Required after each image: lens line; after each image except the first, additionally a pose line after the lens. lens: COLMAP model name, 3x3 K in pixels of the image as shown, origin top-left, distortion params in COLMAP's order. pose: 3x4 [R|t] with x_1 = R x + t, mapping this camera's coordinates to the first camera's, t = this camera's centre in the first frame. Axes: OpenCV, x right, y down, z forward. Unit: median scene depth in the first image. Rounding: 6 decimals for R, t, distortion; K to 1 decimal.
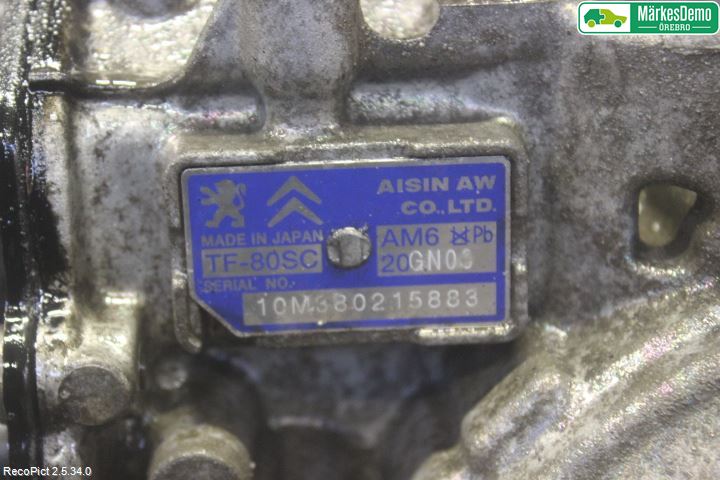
lens RADIAL K [[1627.4, 0, 360.0], [0, 1627.4, 240.0], [0, 0, 1]] dist [0.011584, 0.050973]
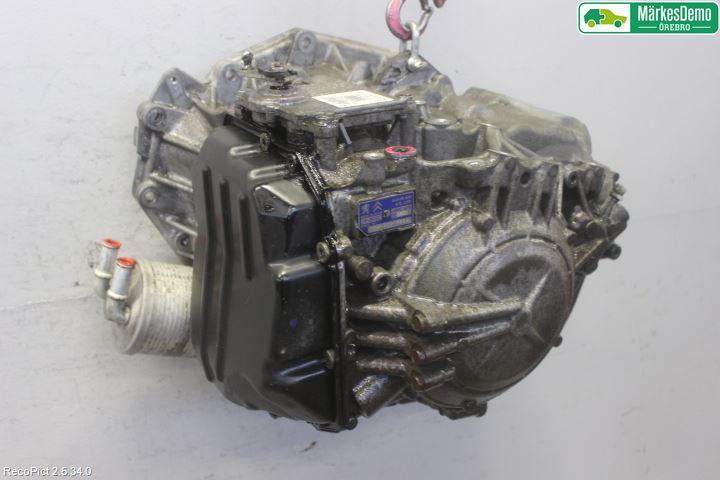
lens RADIAL K [[809.5, 0, 360.0], [0, 809.5, 240.0], [0, 0, 1]] dist [-0.123631, 0.001563]
pose [[0.866088, -0.169085, 0.470427, -1.231181], [0.137698, 0.985347, 0.100651, -0.173588], [-0.480552, -0.022396, 0.876680, -1.096167]]
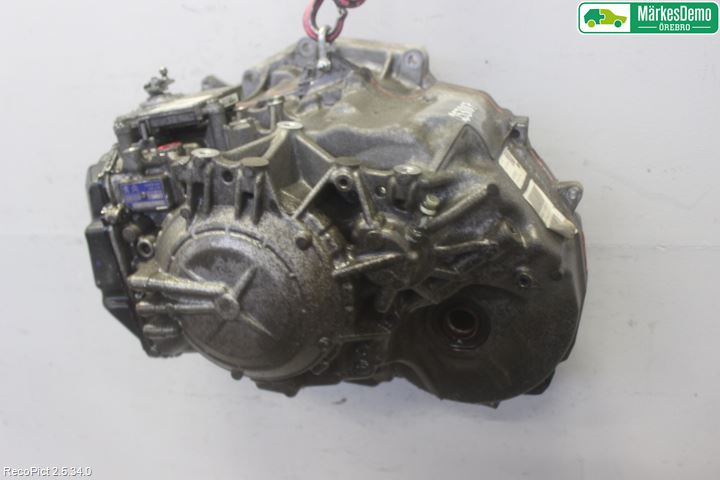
lens RADIAL K [[809.5, 0, 360.0], [0, 809.5, 240.0], [0, 0, 1]] dist [-0.123631, 0.001563]
pose [[0.884124, -0.023661, -0.466652, 2.187369], [0.049052, 0.997899, 0.042337, 0.087409], [0.464670, -0.060321, 0.883427, -1.379409]]
